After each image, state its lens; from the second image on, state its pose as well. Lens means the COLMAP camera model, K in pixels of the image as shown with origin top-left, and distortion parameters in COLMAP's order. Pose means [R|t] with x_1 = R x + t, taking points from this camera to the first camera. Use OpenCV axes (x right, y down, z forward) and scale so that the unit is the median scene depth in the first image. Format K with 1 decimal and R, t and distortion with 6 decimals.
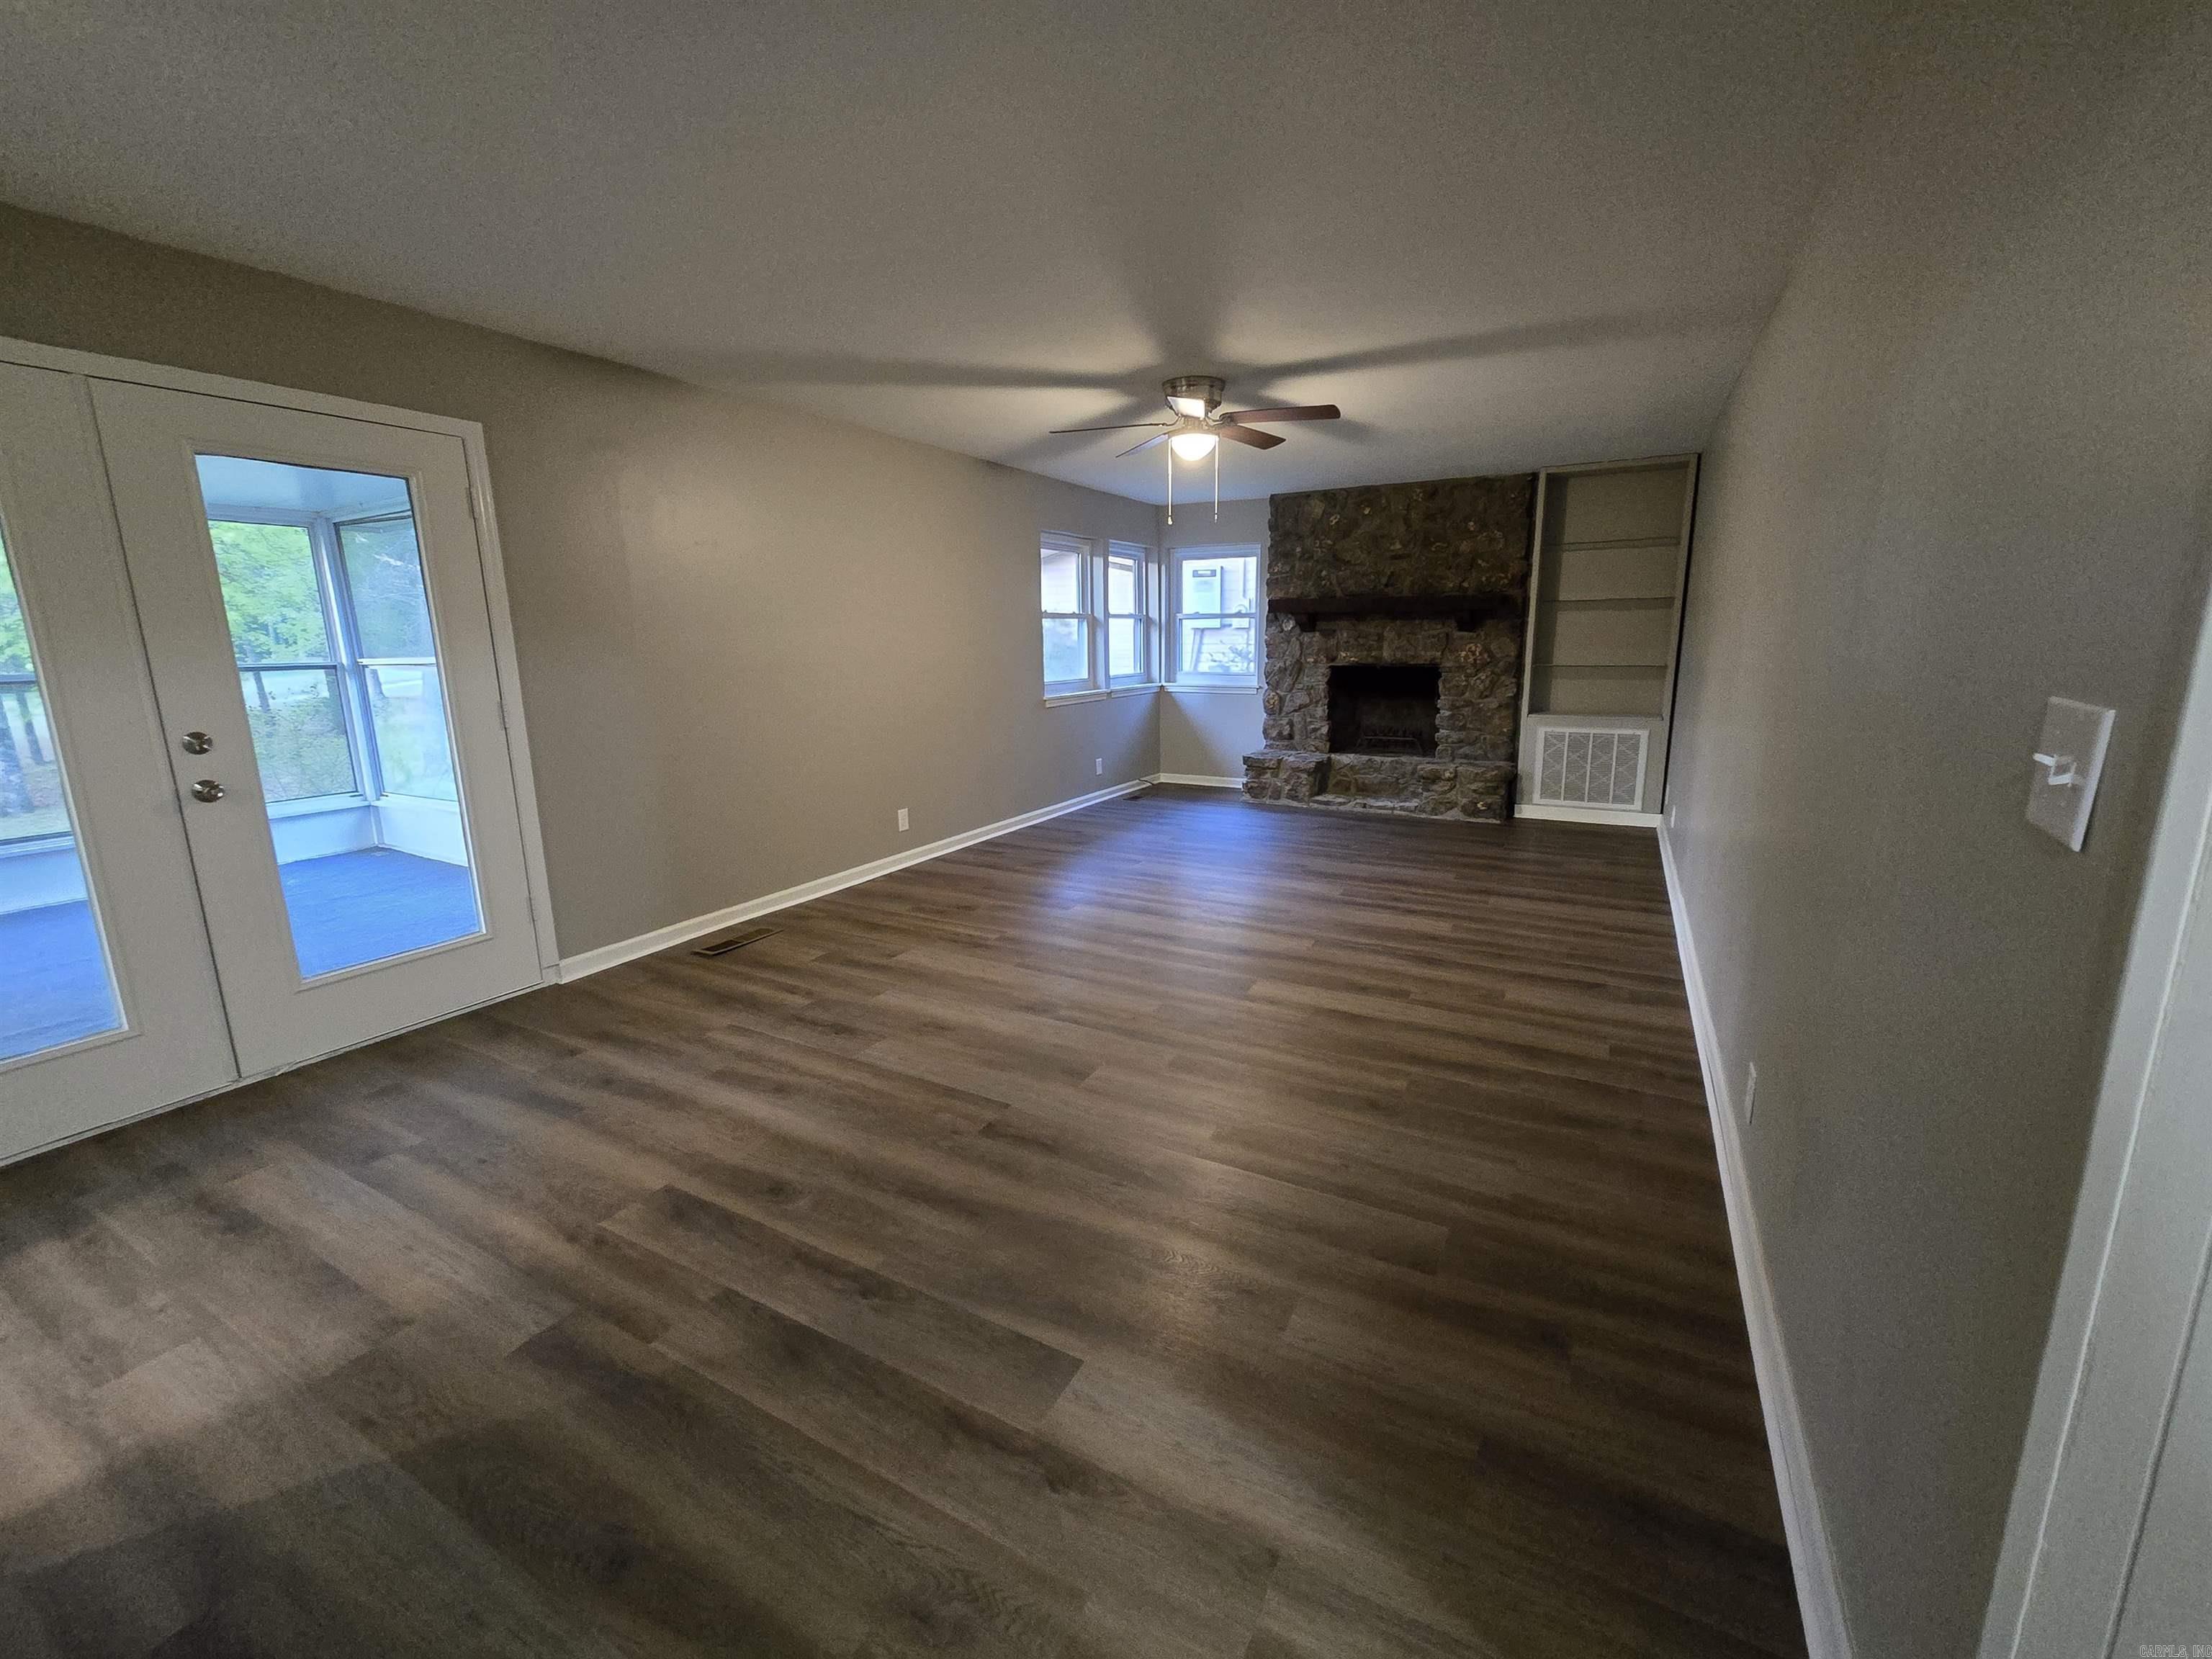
lens RADIAL K [[911.8, 0, 1111.1], [0, 911.8, 815.4], [0, 0, 1]] dist [0.000724, 0.000231]
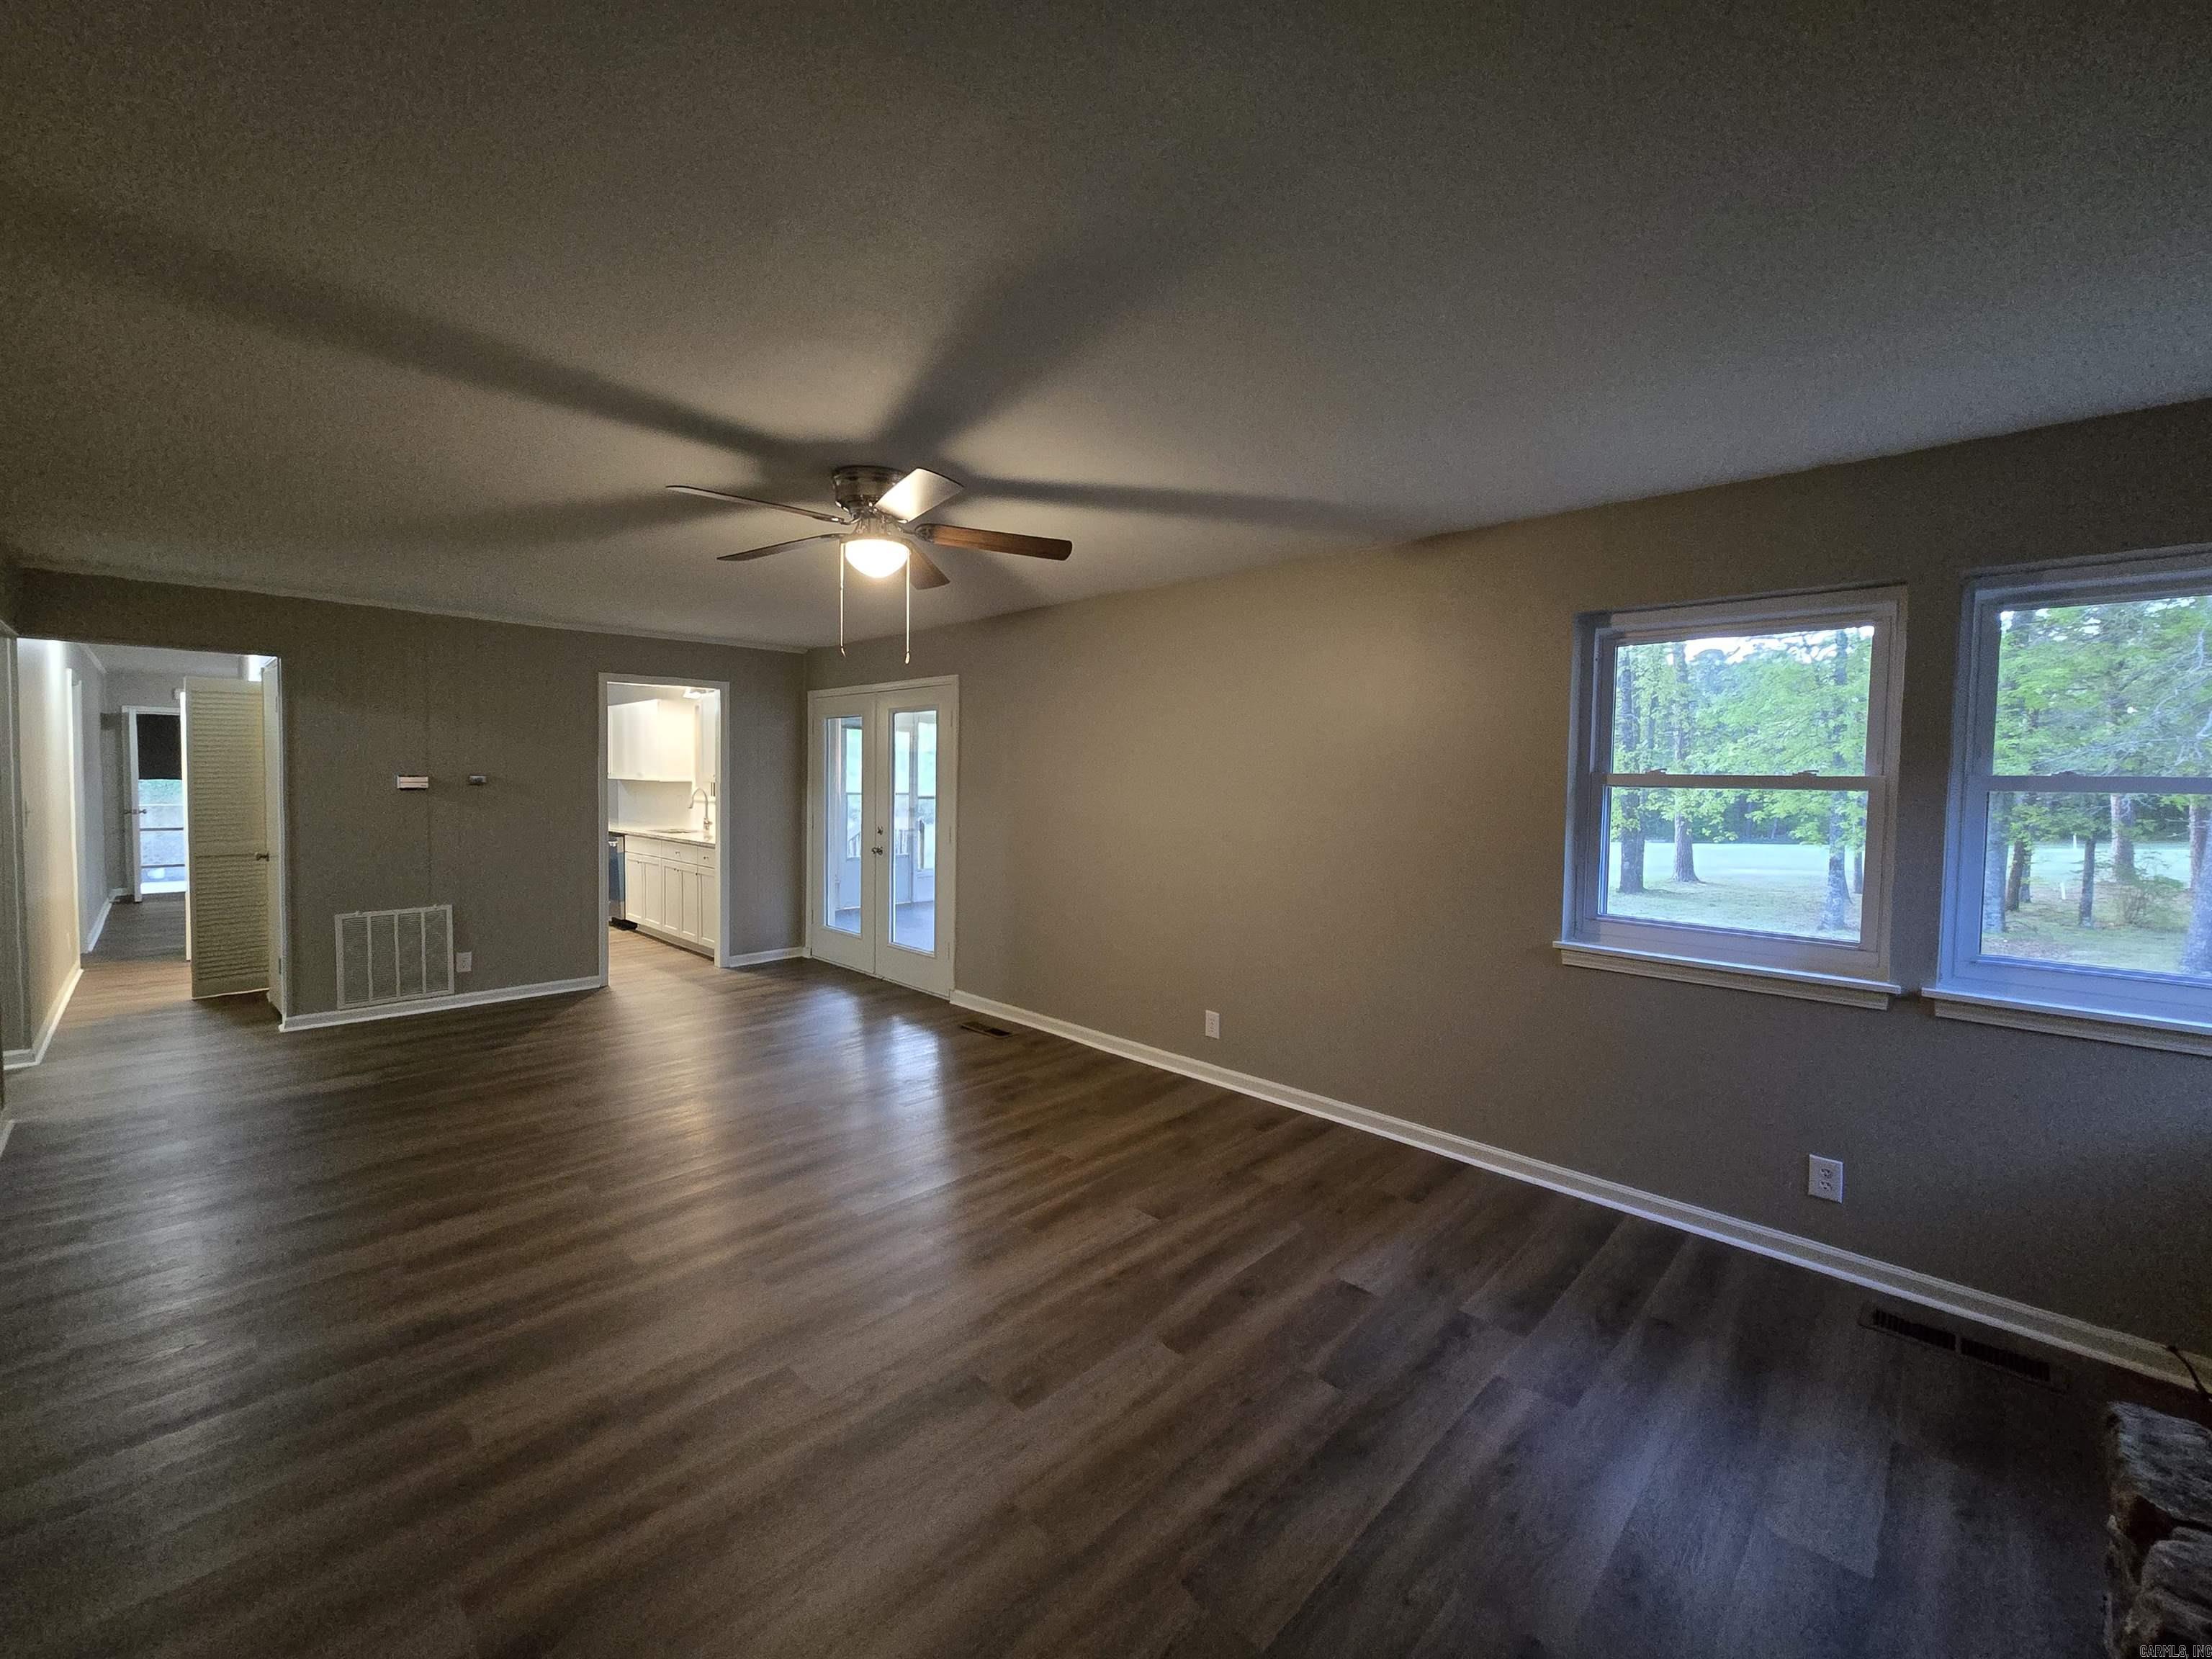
lens RADIAL K [[911.8, 0, 1111.1], [0, 911.8, 815.4], [0, 0, 1]] dist [0.000724, 0.000231]
pose [[-0.255188, 0.032967, -0.966329, 0.677914], [-0.216913, 0.971992, 0.090443, -0.272106], [0.942246, 0.232689, -0.240890, 1.250352]]
